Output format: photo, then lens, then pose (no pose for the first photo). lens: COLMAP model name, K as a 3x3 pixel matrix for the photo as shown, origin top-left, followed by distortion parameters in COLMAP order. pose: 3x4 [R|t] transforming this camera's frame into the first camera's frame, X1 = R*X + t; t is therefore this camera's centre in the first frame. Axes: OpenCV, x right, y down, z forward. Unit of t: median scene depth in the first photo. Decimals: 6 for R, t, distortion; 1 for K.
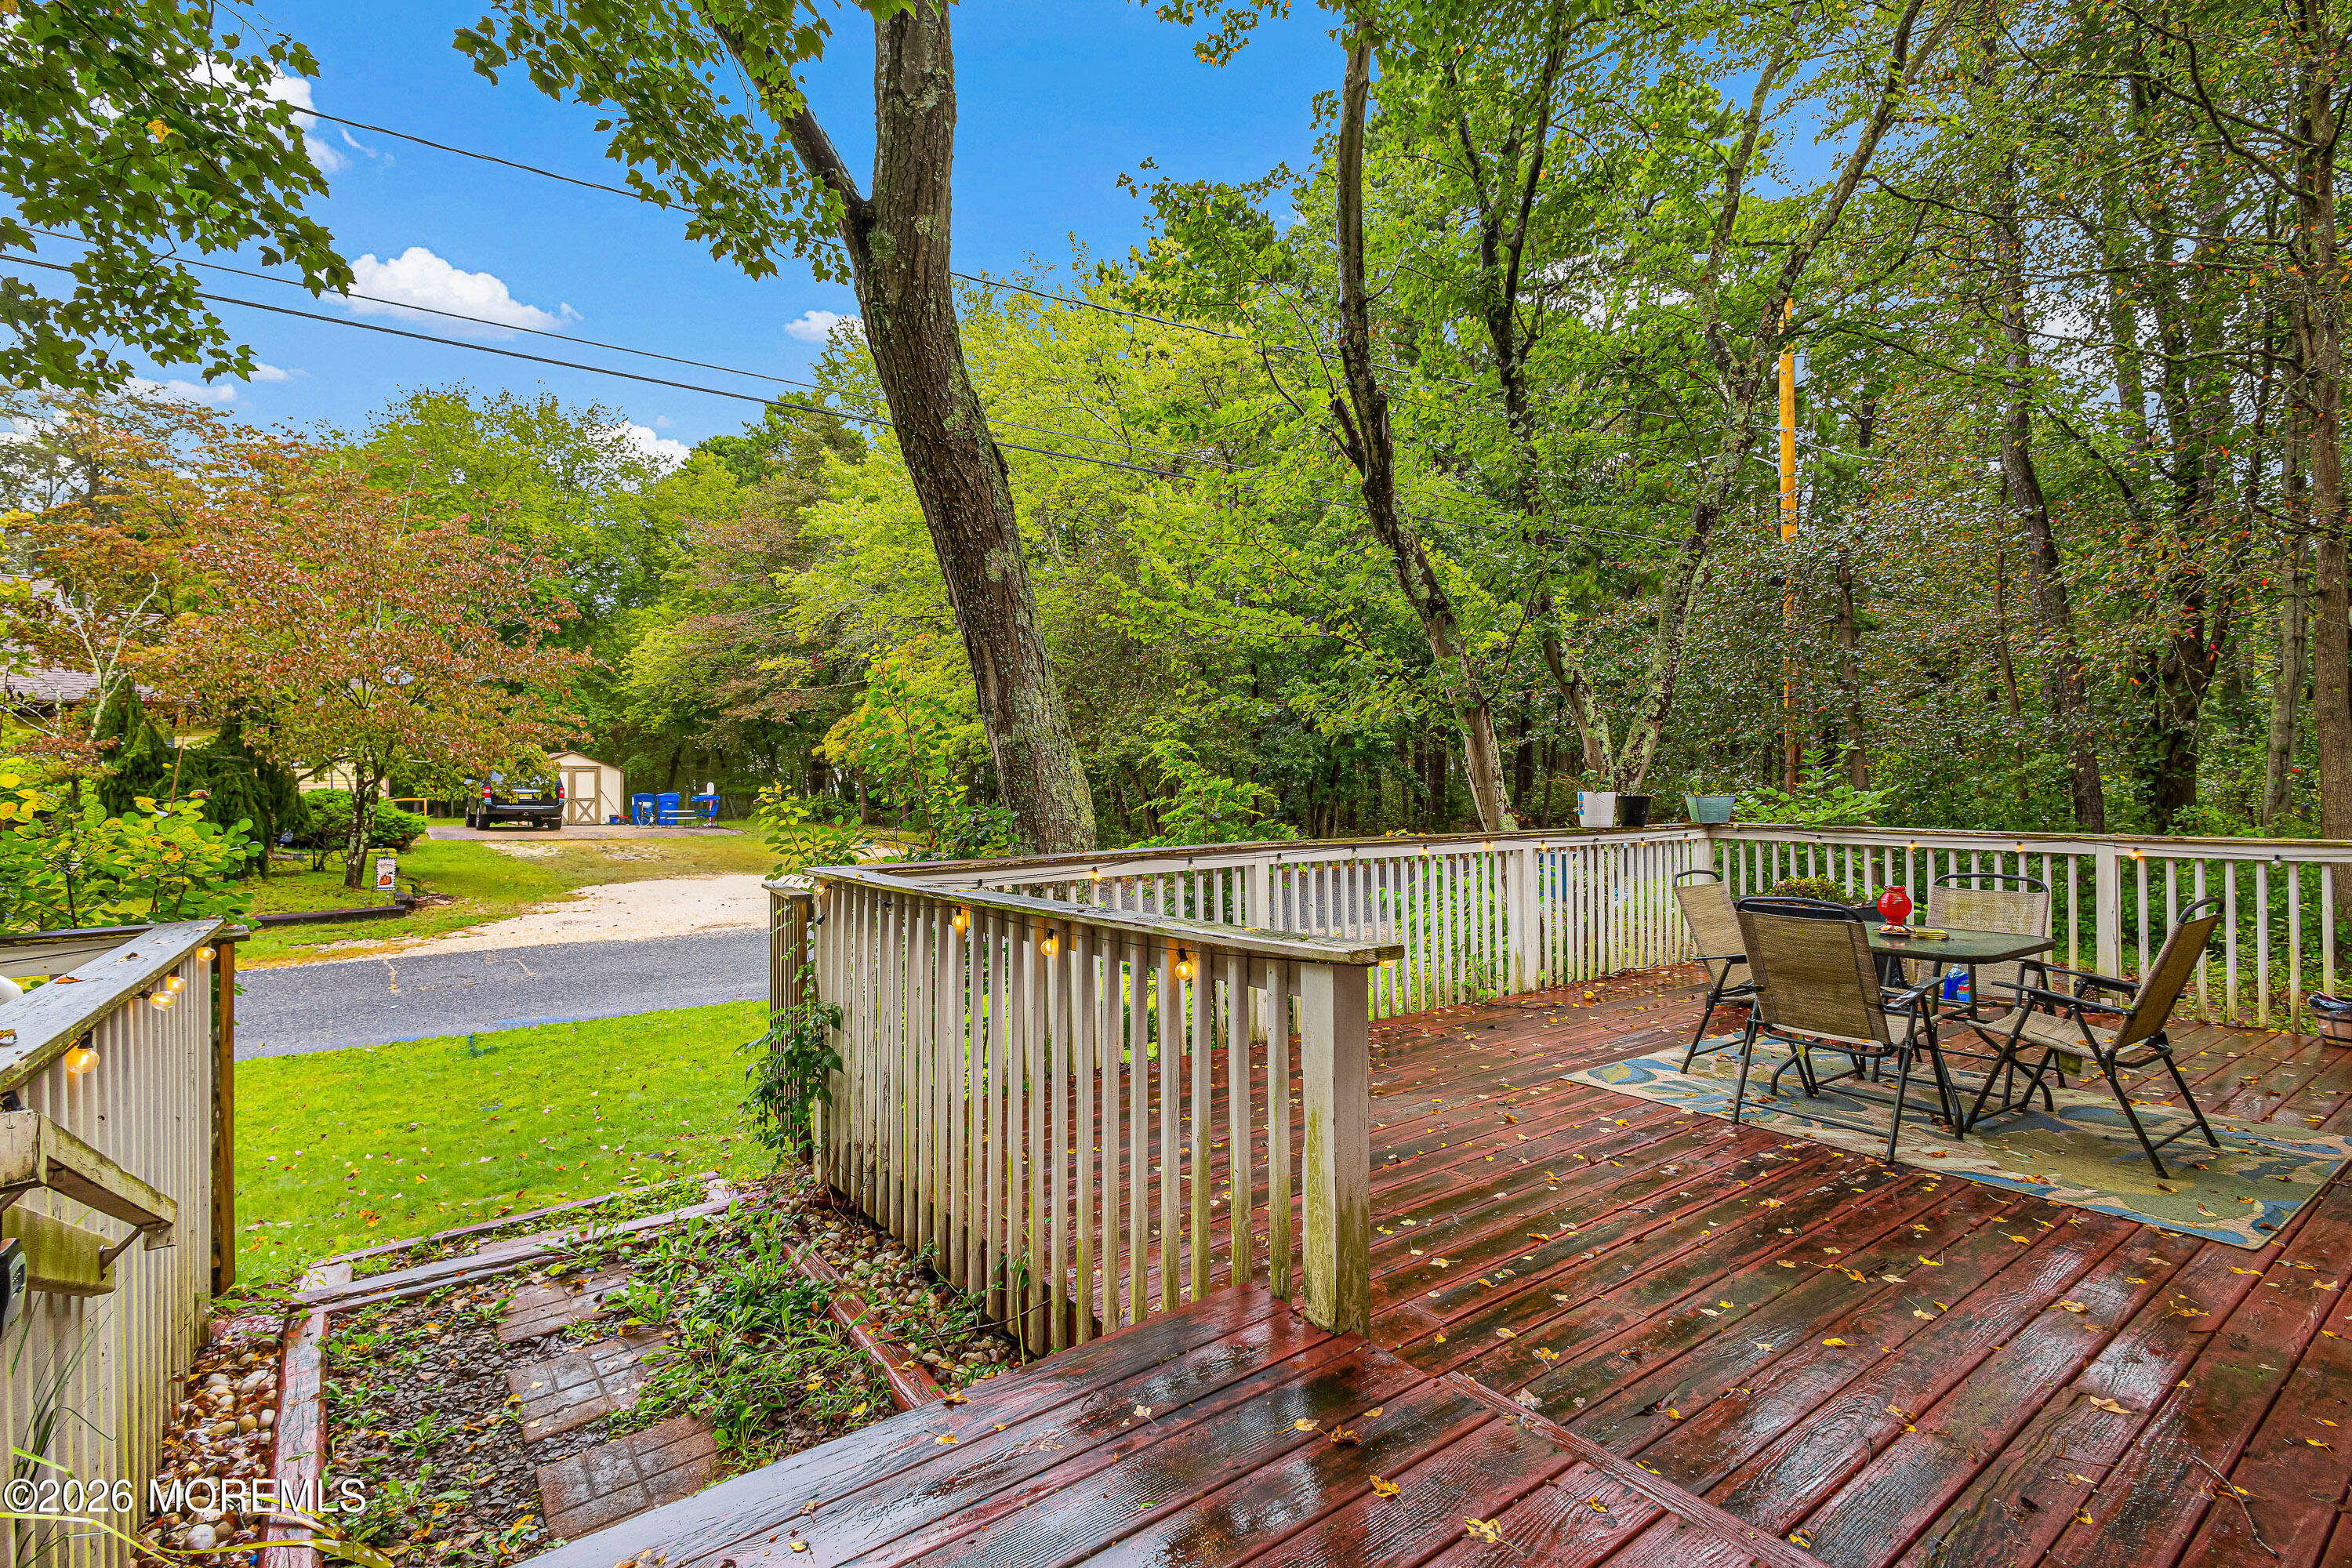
lens RADIAL K [[1108.5, 0, 1177.0], [0, 1108.5, 779.8], [0, 0, 1]] dist [-0.003190, 0.002953]
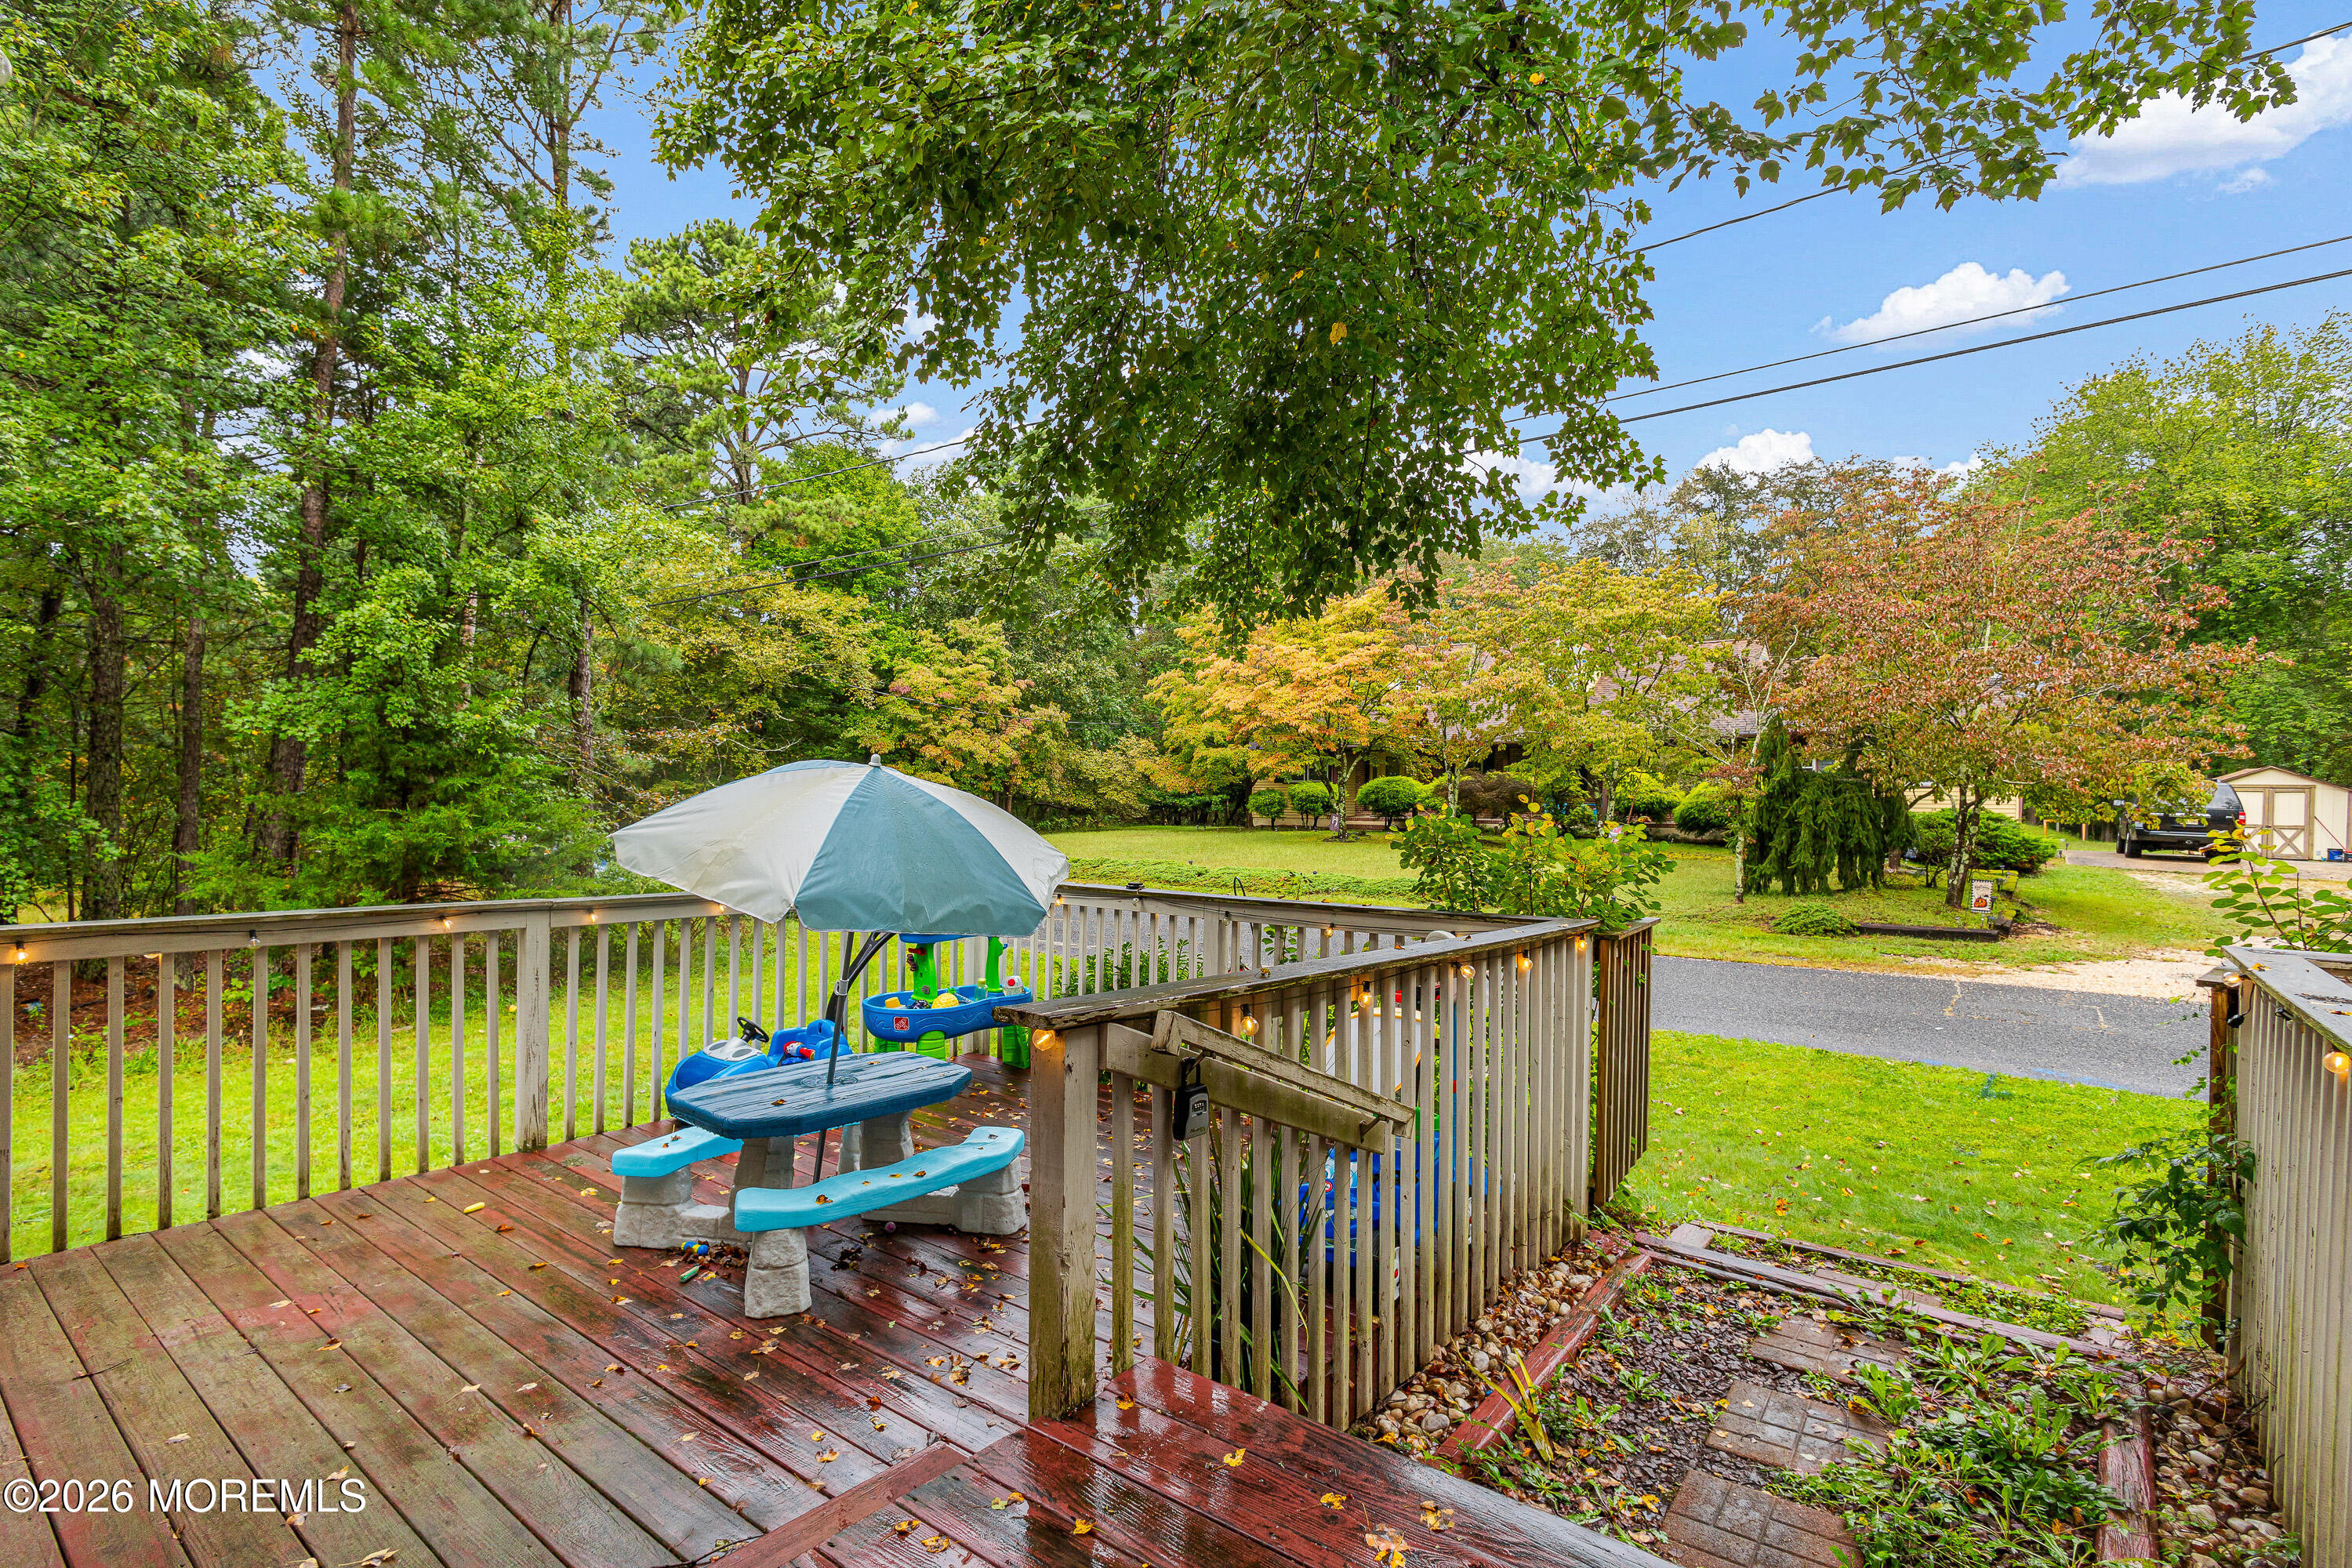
lens RADIAL K [[1108.5, 0, 1173.8], [0, 1108.5, 819.4], [0, 0, 1]] dist [-0.003190, 0.002953]
pose [[0.246411, 0.031039, -0.968668, 0.217018], [-0.009664, 0.999516, 0.029569, -0.020431], [0.969117, 0.002075, 0.246592, 0.174198]]
